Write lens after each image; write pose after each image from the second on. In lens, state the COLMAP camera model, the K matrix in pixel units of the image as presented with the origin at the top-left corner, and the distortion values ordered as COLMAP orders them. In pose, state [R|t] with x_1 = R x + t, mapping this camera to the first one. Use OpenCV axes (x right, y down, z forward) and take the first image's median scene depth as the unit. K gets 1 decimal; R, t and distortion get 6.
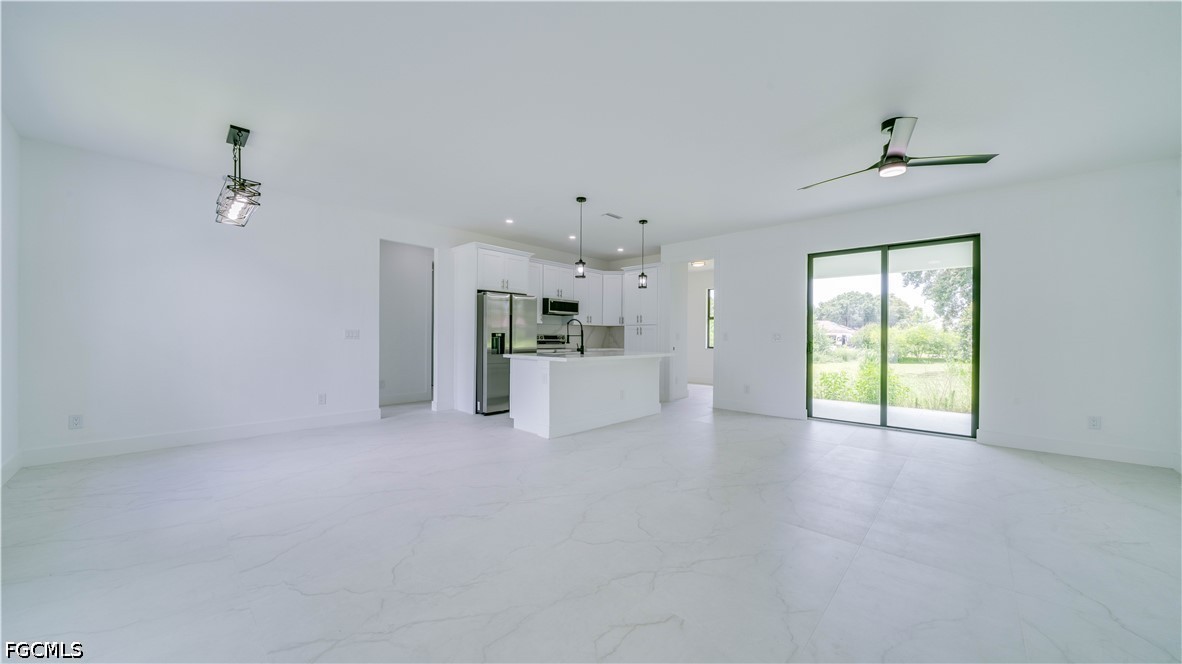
lens RADIAL K [[406.9, 0, 588.3], [0, 406.9, 336.8], [0, 0, 1]] dist [-0.007553, -0.000018]
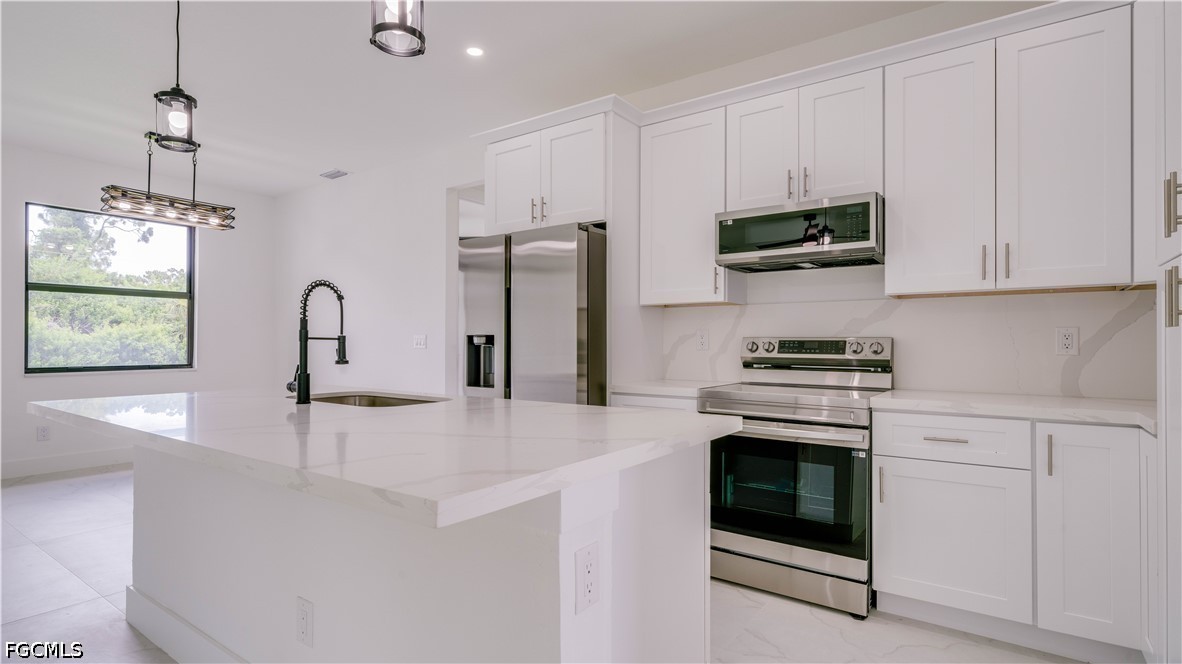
lens RADIAL K [[580.3, 0, 591.0], [0, 580.3, 332.0], [0, 0, 1]] dist [0.006282, 0.000302]
pose [[0.138735, -0.029021, -0.989904, 0.350752], [-0.002181, 0.999559, -0.029609, 0.004344], [0.990327, 0.006267, 0.138611, 0.974153]]
